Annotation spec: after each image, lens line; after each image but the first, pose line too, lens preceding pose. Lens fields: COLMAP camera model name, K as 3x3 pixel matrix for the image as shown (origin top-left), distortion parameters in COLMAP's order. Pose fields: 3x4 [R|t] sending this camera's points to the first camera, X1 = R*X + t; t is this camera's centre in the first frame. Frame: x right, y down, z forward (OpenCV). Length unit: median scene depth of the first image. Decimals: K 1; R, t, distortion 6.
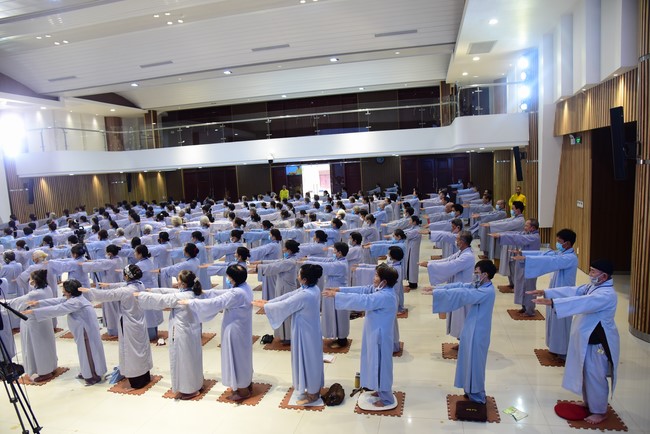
lens RADIAL K [[447.0, 0, 325.0], [0, 447.0, 217.0], [0, 0, 1]] dist [-0.102089, 0.055761]
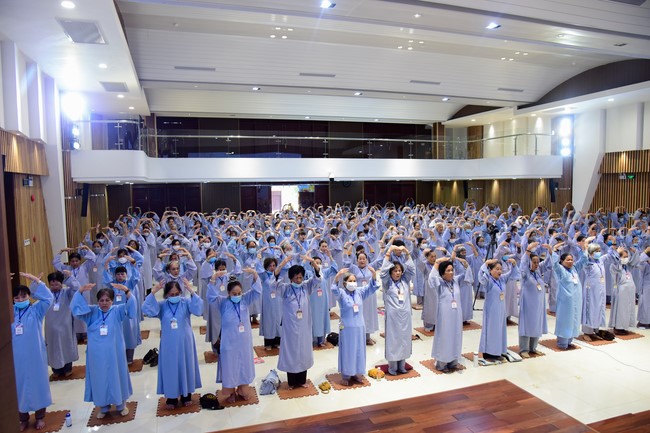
lens RADIAL K [[458.5, 0, 325.0], [0, 458.5, 216.5], [0, 0, 1]] dist [-0.102296, 0.059609]
pose [[0.850356, 0.010605, 0.526100, -0.686553], [0.024780, 0.997881, -0.060167, 0.024269], [-0.525623, 0.064200, 0.848292, 0.106222]]
